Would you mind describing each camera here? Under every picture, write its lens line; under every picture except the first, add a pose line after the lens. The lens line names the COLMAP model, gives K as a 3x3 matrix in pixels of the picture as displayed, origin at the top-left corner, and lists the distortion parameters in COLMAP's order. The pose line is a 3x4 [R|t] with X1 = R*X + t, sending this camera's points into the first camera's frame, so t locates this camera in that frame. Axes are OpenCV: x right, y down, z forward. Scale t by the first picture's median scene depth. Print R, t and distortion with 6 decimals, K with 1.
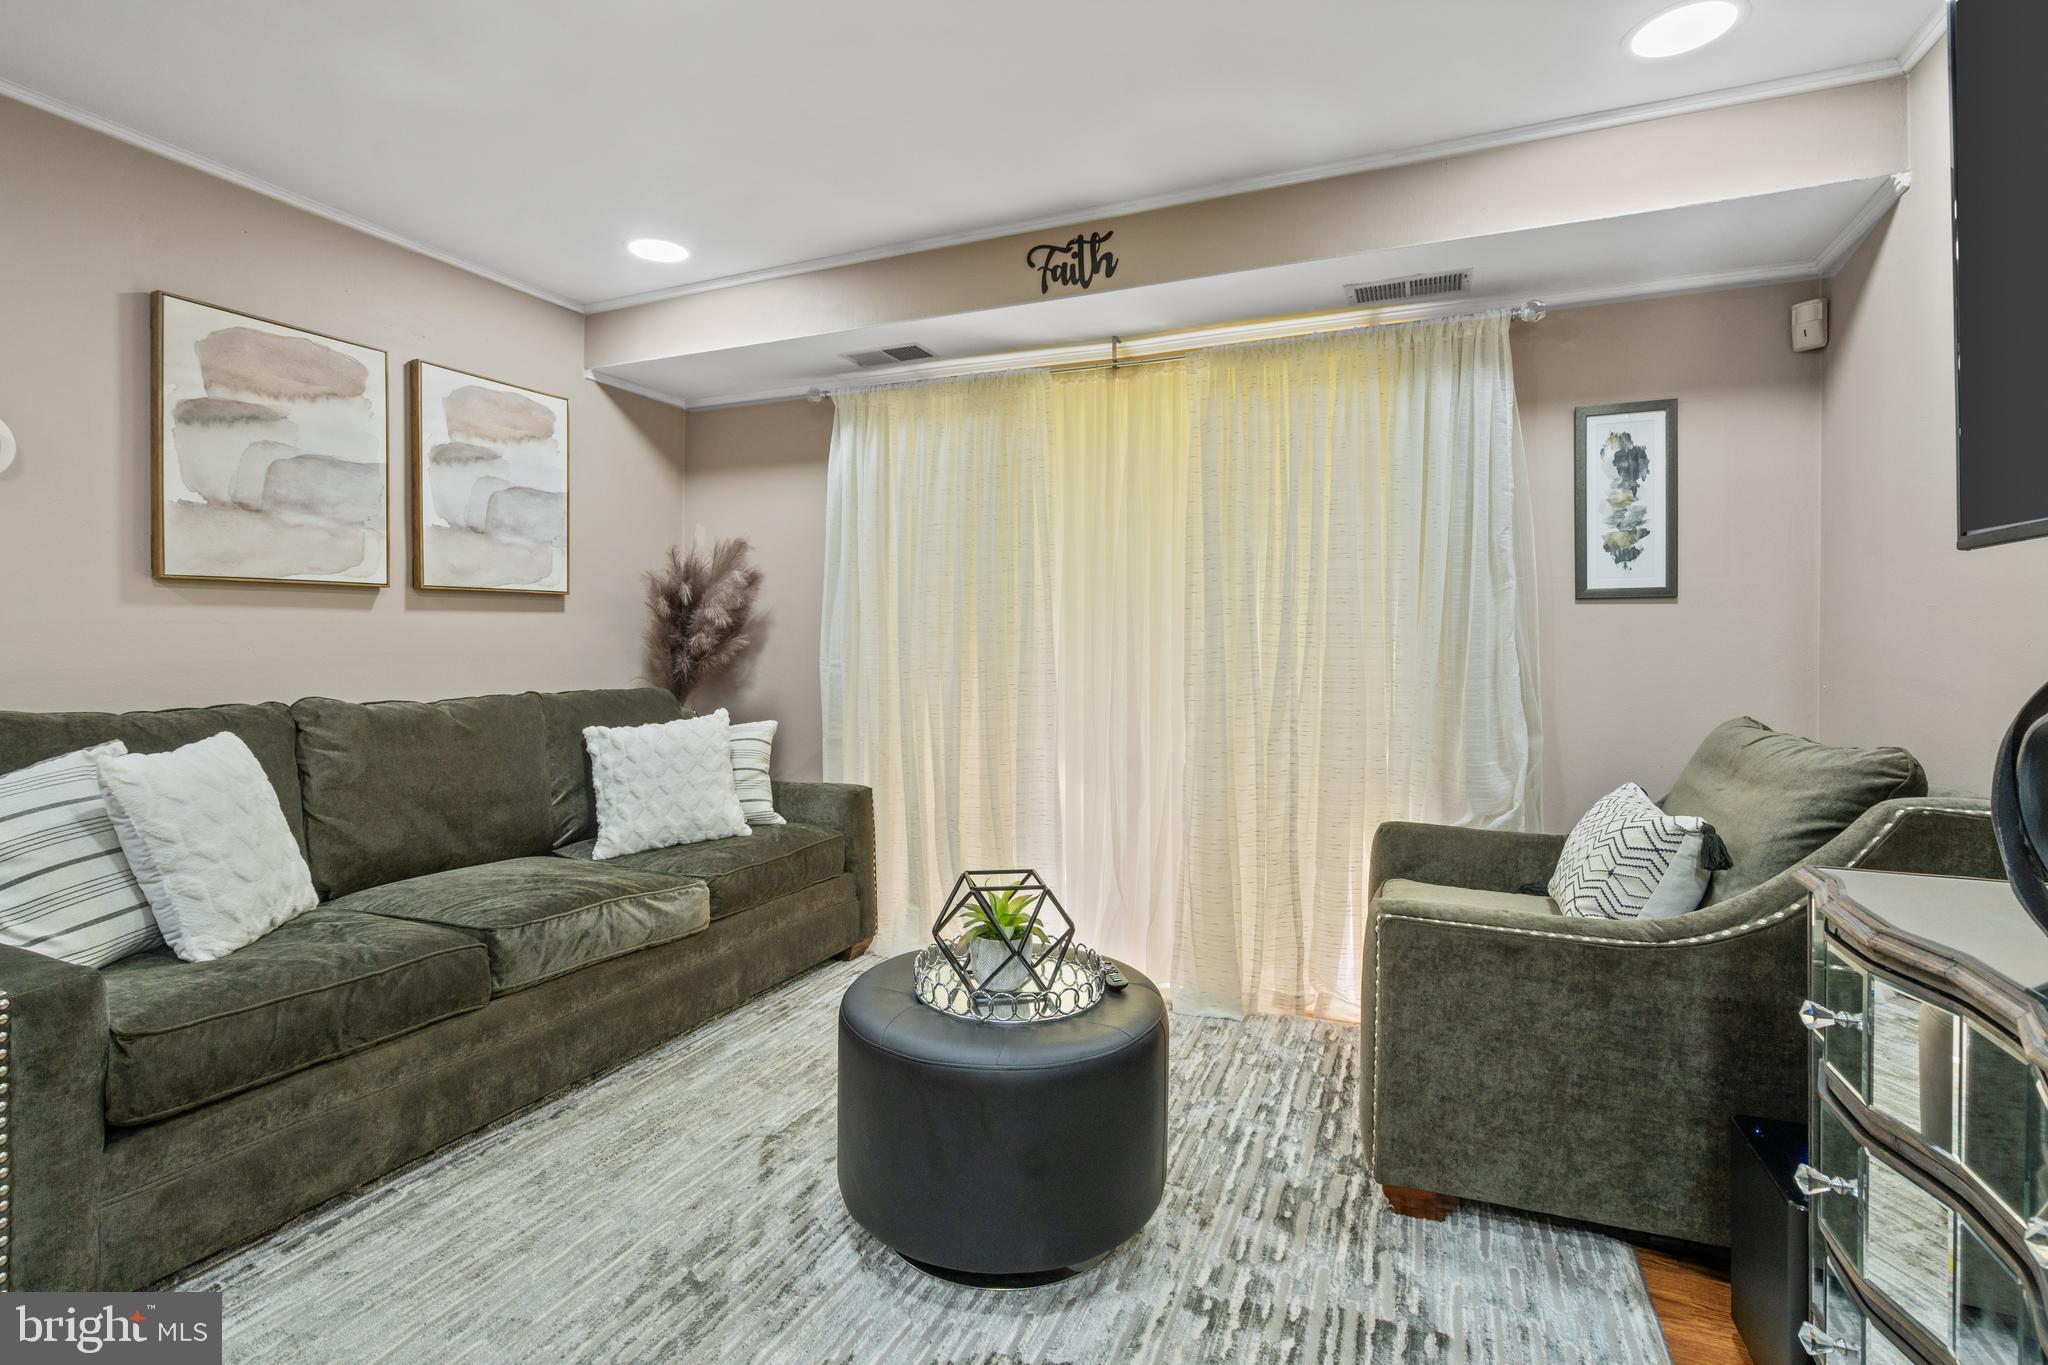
lens RADIAL K [[954.3, 0, 998.7], [0, 954.3, 649.9], [0, 0, 1]] dist [-0.010388, 0.001722]
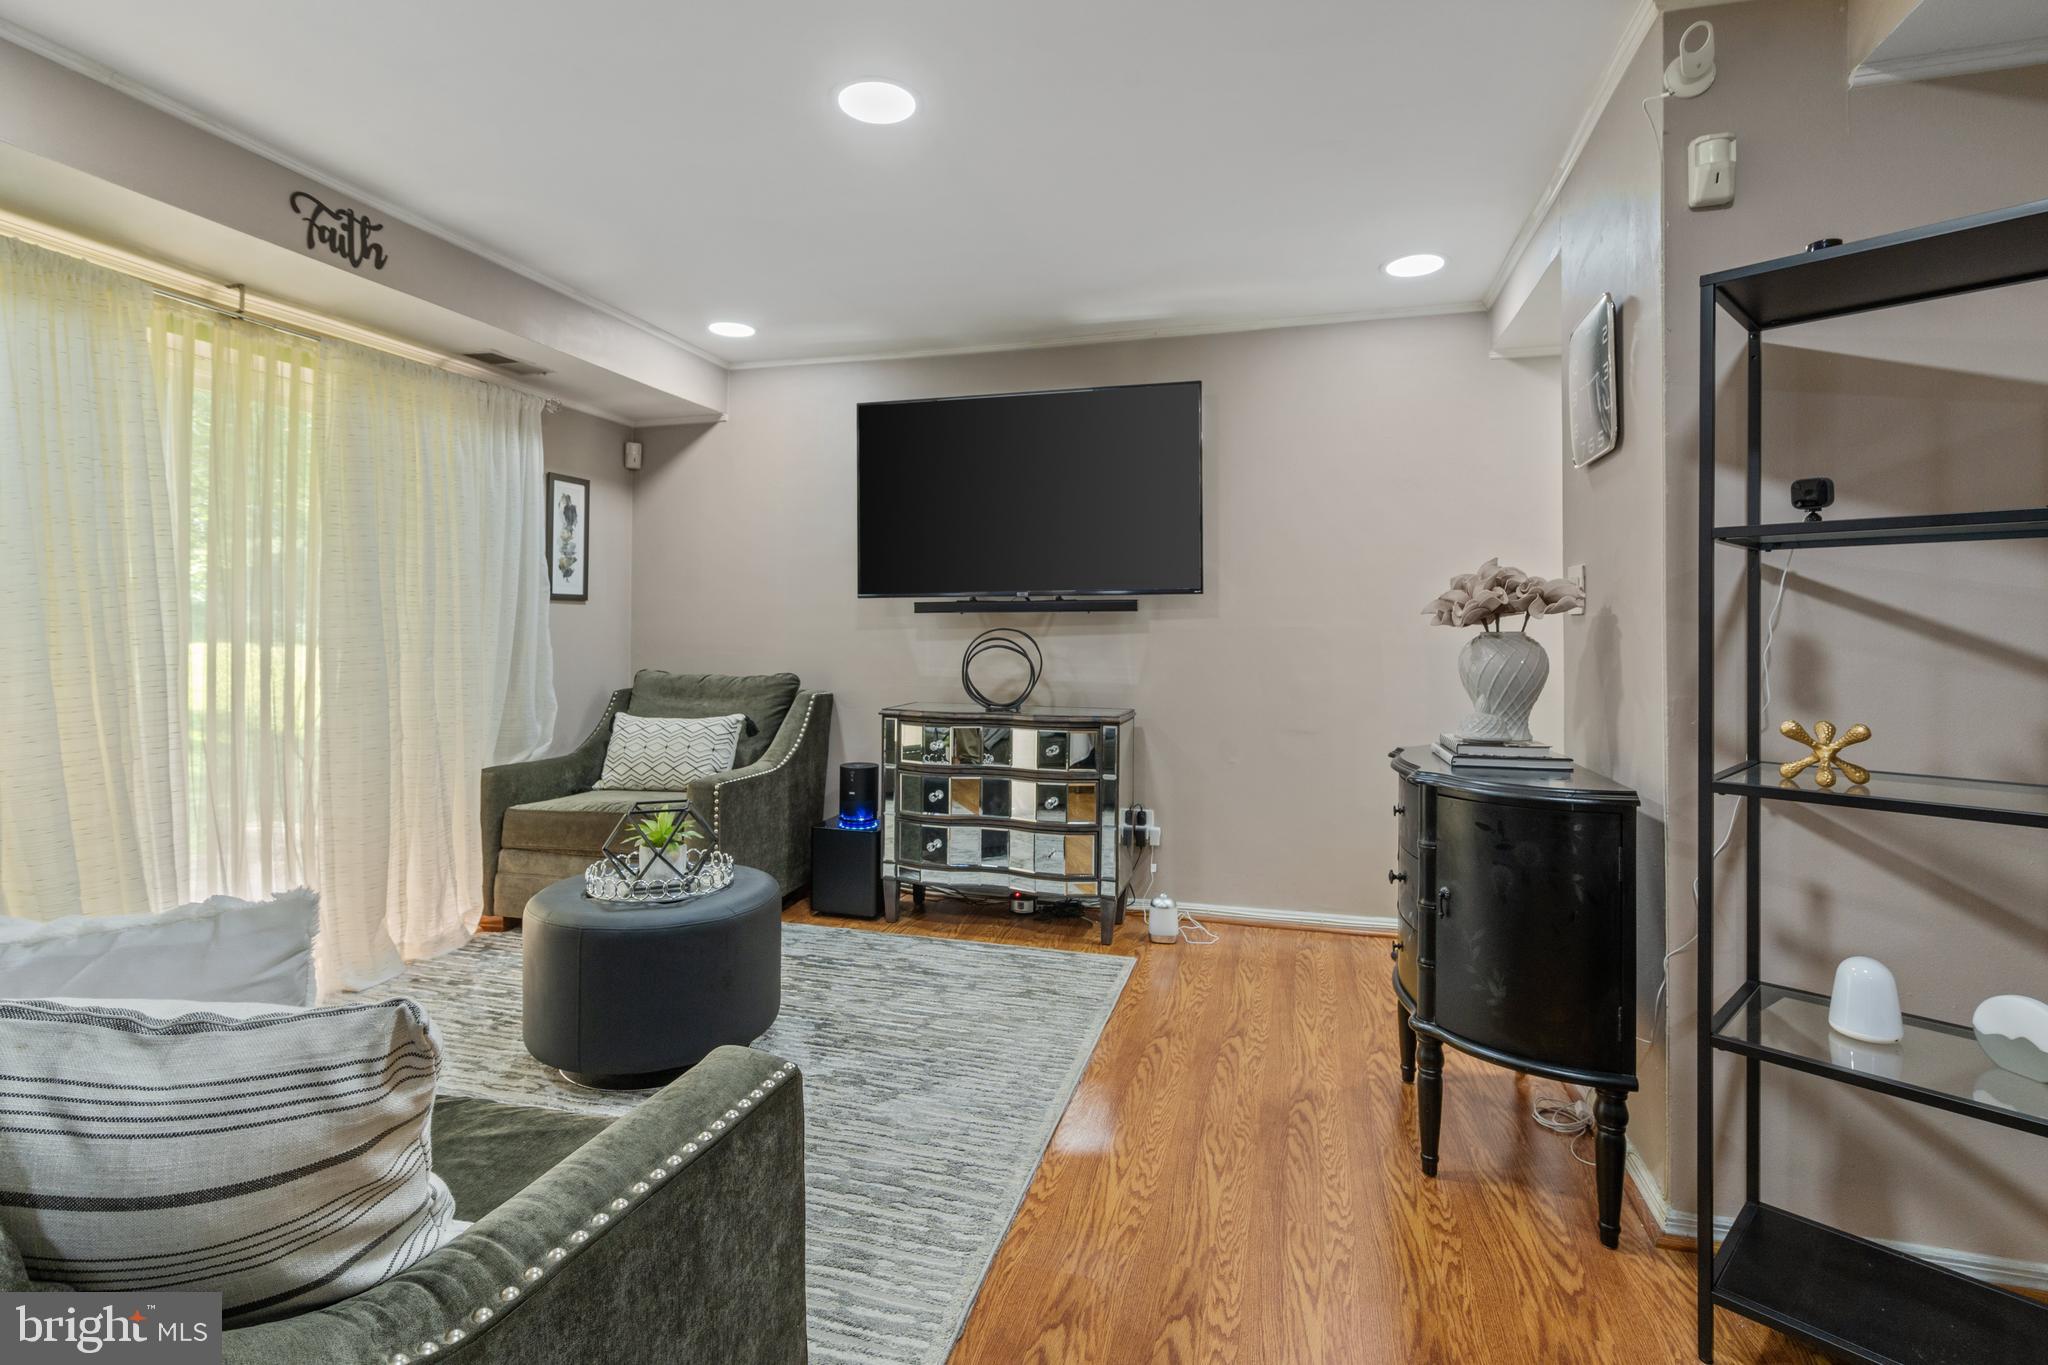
lens RADIAL K [[954.3, 0, 1028.4], [0, 954.3, 628.8], [0, 0, 1]] dist [-0.010388, 0.001722]
pose [[-0.140421, -0.003325, 0.990086, -0.972368], [0.003622, 0.999986, 0.003872, -0.010801], [-0.990085, 0.004130, -0.140407, 0.457421]]
